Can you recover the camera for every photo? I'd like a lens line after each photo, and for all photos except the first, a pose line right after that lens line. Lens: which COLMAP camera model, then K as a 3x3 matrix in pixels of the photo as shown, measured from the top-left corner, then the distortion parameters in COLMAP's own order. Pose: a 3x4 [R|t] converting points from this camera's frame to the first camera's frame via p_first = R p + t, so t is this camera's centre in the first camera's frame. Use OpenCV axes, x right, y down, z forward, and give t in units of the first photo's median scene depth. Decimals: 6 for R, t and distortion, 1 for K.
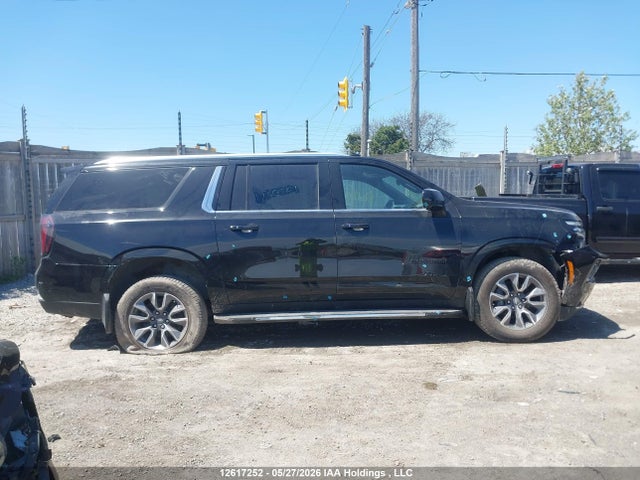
lens RADIAL K [[501.7, 0, 320.0], [0, 501.7, 240.0], [0, 0, 1]] dist [0.087183, -0.113609]
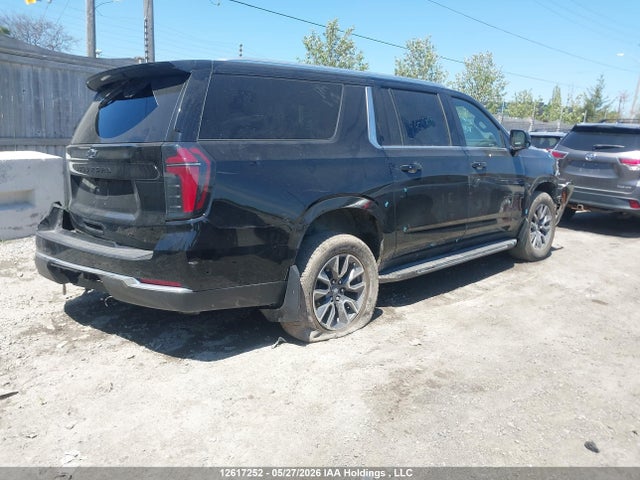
lens RADIAL K [[501.7, 0, 320.0], [0, 501.7, 240.0], [0, 0, 1]] dist [0.087183, -0.113609]
pose [[0.735815, -0.099459, 0.669838, -0.835610], [0.008371, 0.990416, 0.137863, -0.020799], [-0.677130, -0.095835, 0.729596, 0.478323]]
